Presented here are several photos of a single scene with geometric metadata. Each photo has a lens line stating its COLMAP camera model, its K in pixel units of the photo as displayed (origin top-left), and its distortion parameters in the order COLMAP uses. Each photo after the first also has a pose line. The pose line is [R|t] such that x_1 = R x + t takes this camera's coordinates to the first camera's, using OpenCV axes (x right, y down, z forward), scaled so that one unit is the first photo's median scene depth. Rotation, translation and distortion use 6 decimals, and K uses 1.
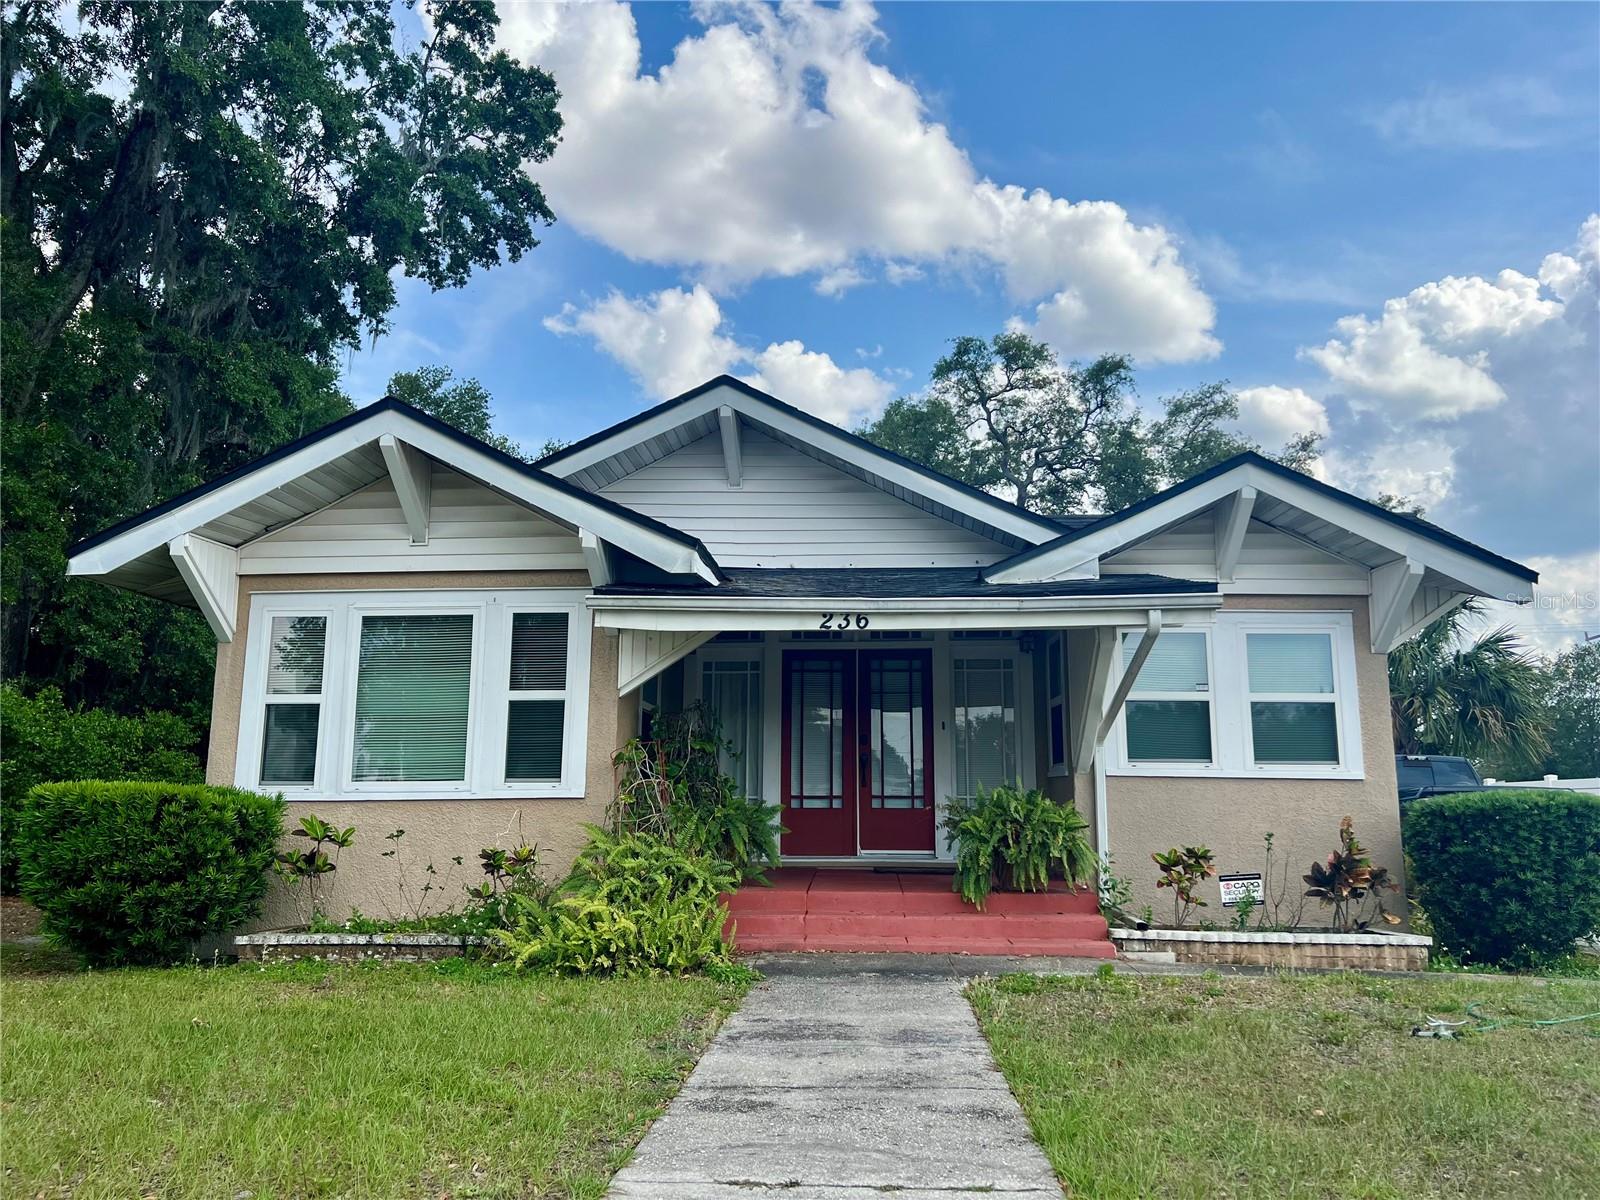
lens RADIAL K [[1228.7, 0, 800.9], [0, 1228.7, 554.9], [0, 0, 1]] dist [0.053332, -0.000180]
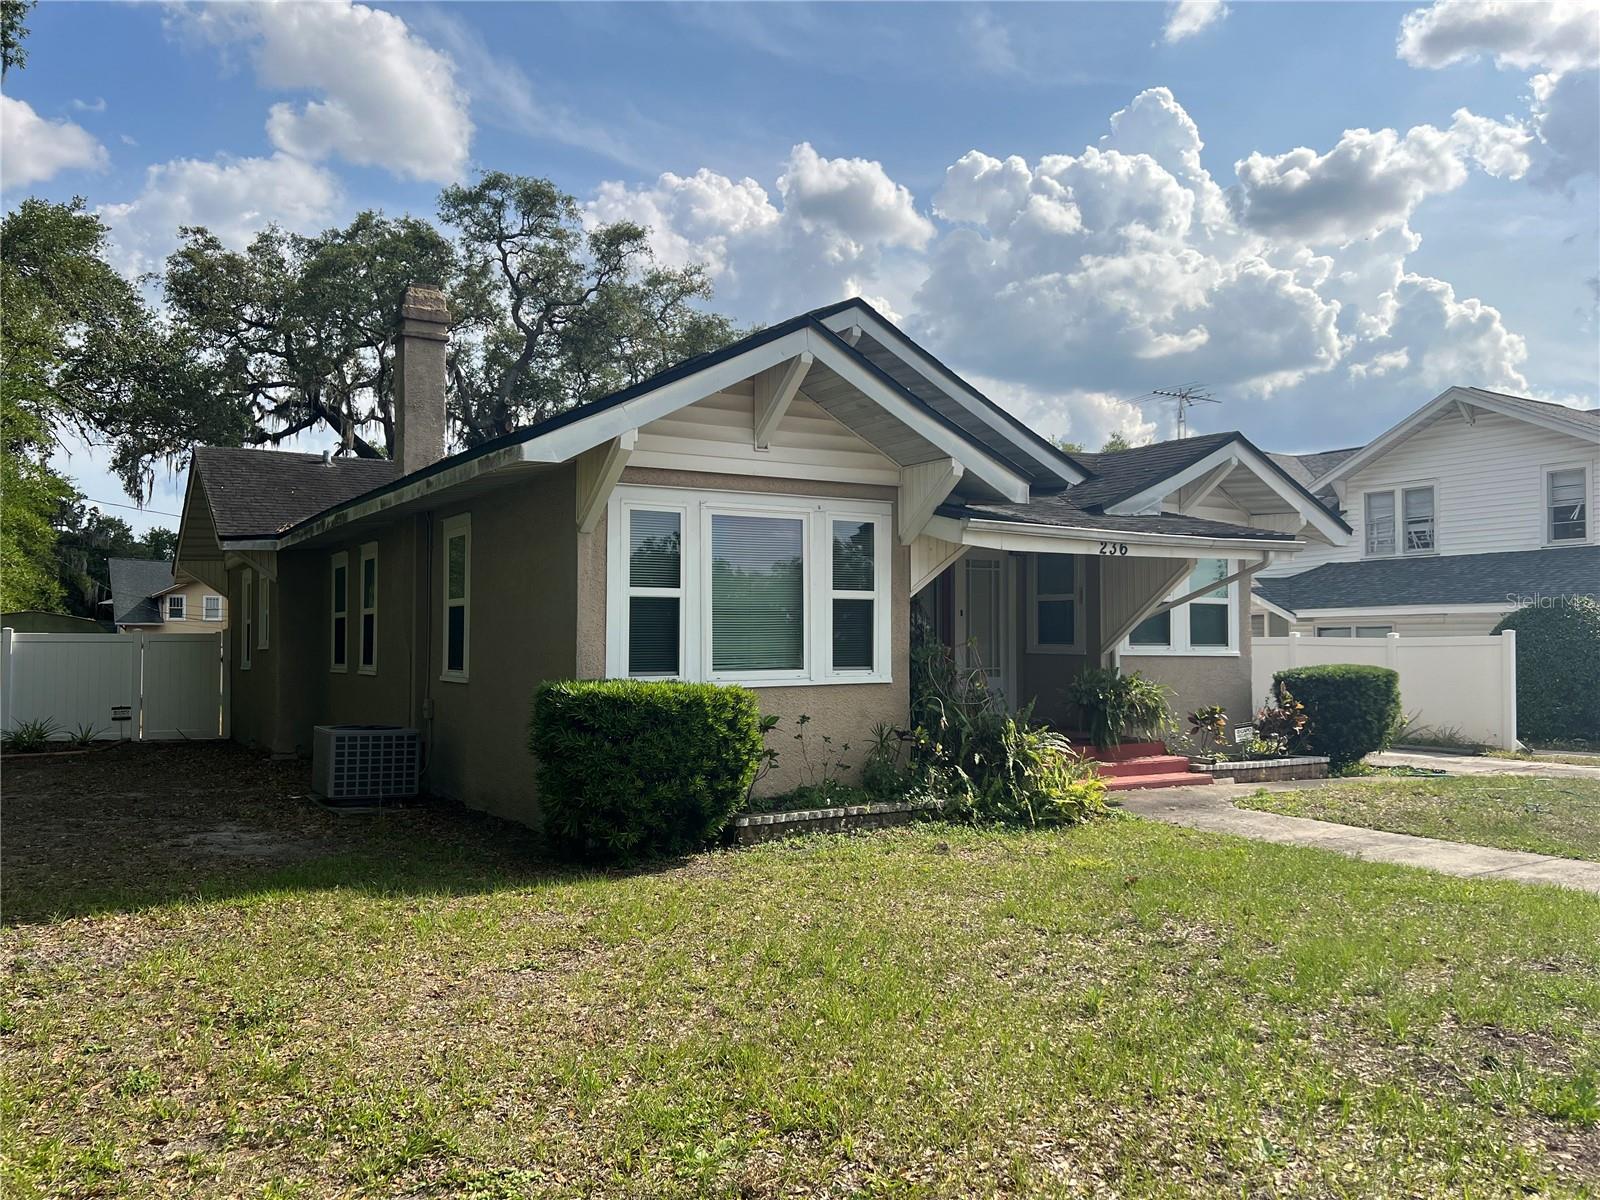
lens RADIAL K [[1235.8, 0, 800.0], [0, 1235.8, 600.0], [0, 0, 1]] dist [0.075505, 0.000082]
pose [[0.823101, 0.017198, 0.567635, -0.893775], [-0.113743, 0.984280, 0.135112, -0.029257], [-0.556388, -0.175775, 0.812118, 0.103596]]
